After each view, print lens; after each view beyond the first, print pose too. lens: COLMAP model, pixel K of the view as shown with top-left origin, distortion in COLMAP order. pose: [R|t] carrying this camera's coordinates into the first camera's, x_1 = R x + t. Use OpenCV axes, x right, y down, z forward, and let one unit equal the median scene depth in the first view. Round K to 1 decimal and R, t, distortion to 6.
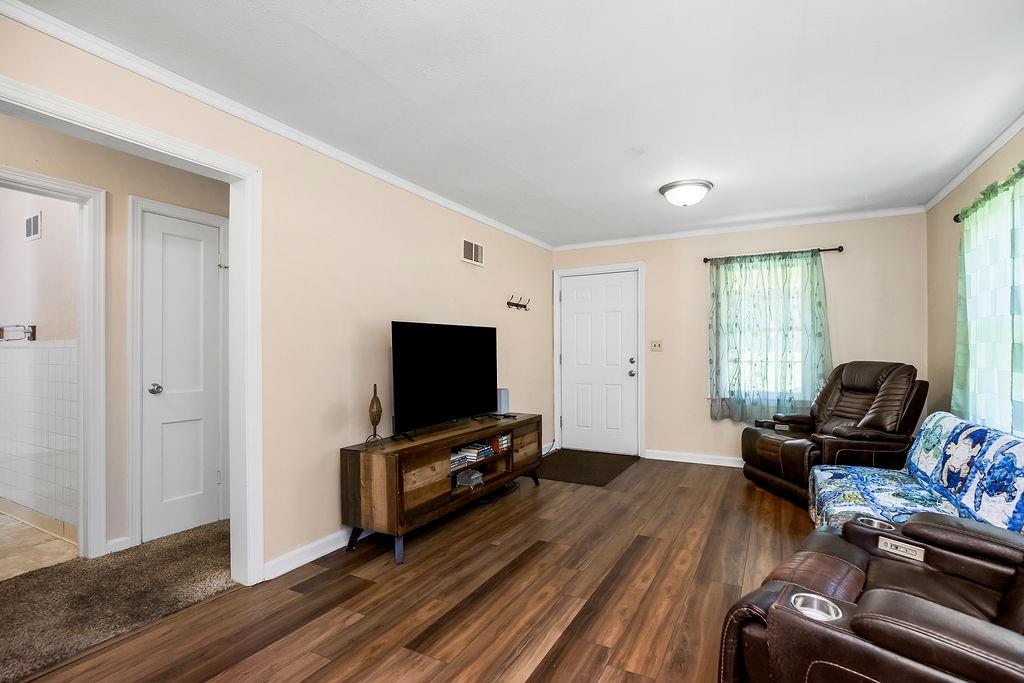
lens RADIAL K [[479.1, 0, 512.7], [0, 479.1, 347.3], [0, 0, 1]] dist [-0.000475, 0.000350]
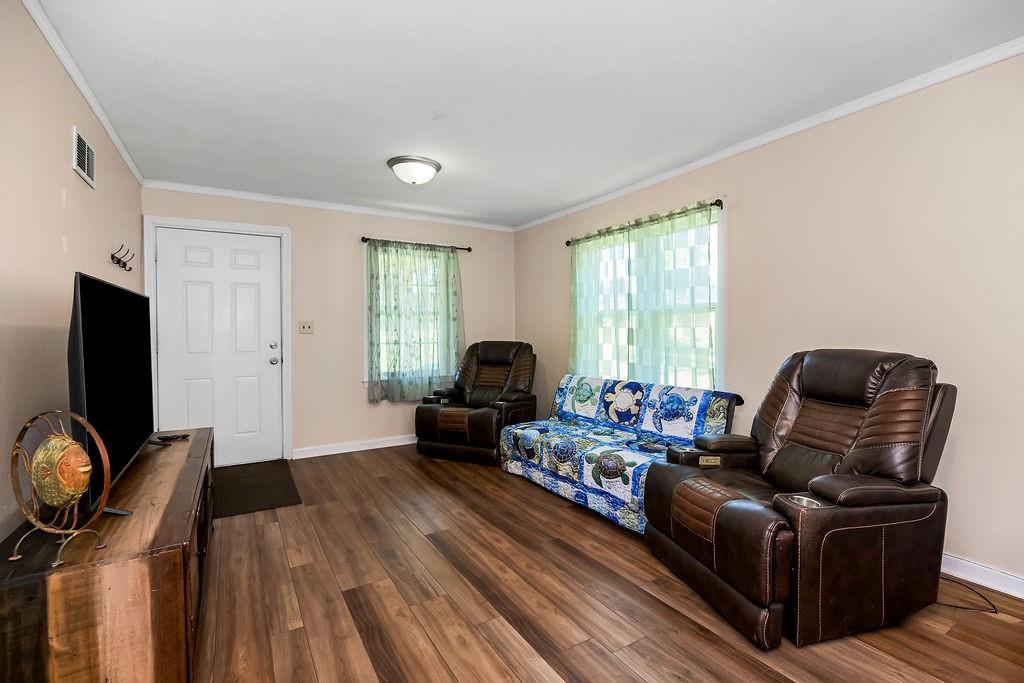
lens RADIAL K [[477.7, 0, 514.2], [0, 477.7, 332.7], [0, 0, 1]] dist [0.000171, 0.000877]
pose [[0.507901, -0.003420, 0.861409, -0.320358], [-0.003852, 0.999973, 0.006241, -0.000769], [-0.861407, -0.006488, 0.507874, 0.290076]]
